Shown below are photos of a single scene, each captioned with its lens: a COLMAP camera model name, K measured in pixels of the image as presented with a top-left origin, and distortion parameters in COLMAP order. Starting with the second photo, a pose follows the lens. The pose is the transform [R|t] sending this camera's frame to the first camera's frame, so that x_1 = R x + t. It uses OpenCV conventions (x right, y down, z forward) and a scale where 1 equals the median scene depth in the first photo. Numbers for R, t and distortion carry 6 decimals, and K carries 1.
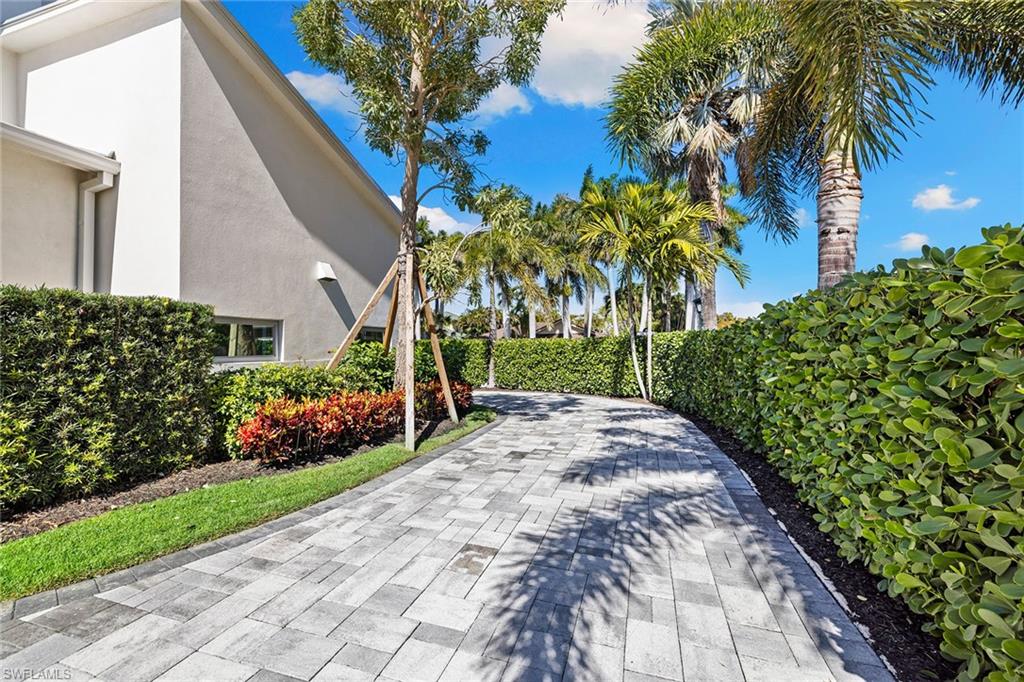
lens RADIAL K [[433.0, 0, 508.5], [0, 433.0, 336.9], [0, 0, 1]] dist [0.001531, 0.000040]
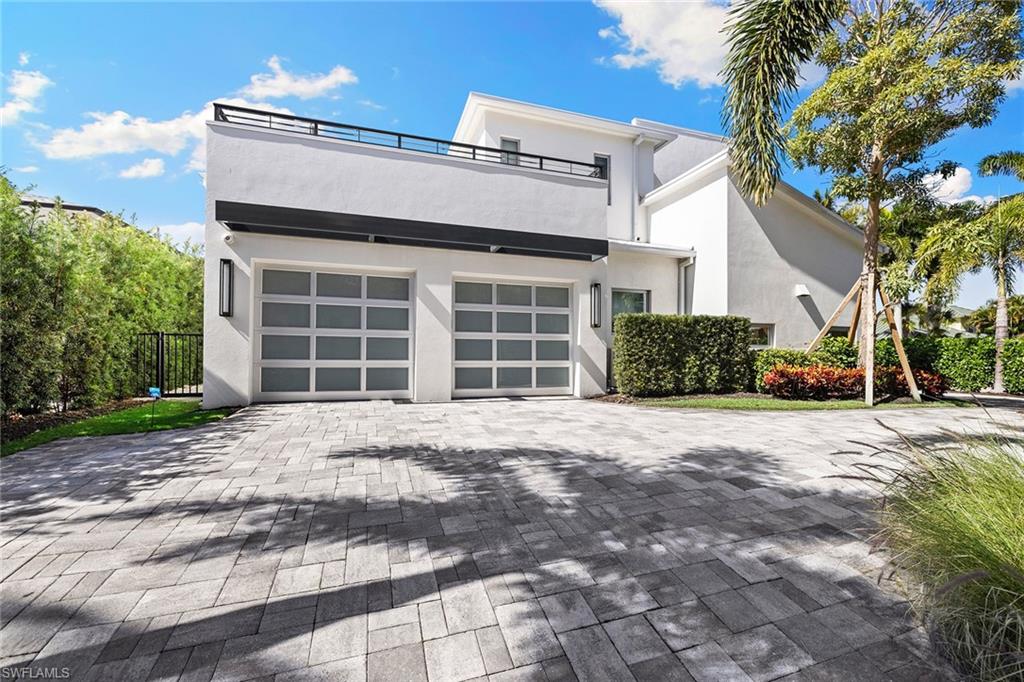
lens RADIAL K [[441.9, 0, 512.8], [0, 441.9, 347.4], [0, 0, 1]] dist [0.001422, 0.000047]
pose [[0.596000, 0.005185, -0.802968, 0.297923], [0.004934, 0.999937, 0.010119, 0.037126], [0.802970, -0.009993, 0.595936, -1.013231]]
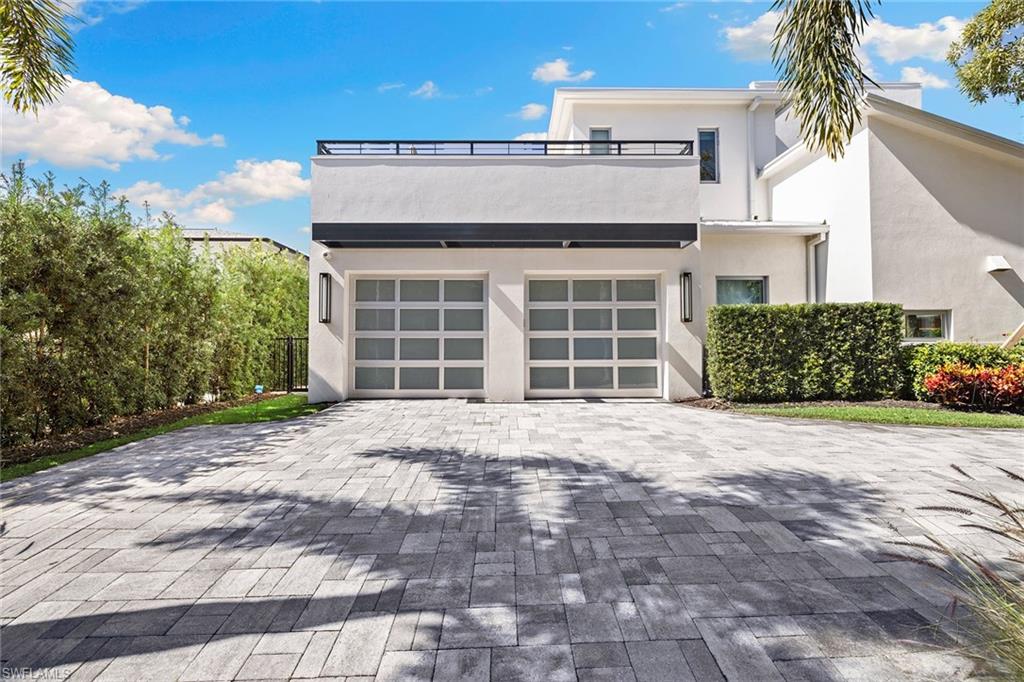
lens RADIAL K [[433.0, 0, 508.5], [0, 433.0, 336.9], [0, 0, 1]] dist [0.001531, 0.000040]
pose [[0.317068, -0.015339, -0.948279, 0.334439], [0.022317, 0.999713, -0.008710, 0.028706], [0.948140, -0.018401, 0.317319, -0.784235]]
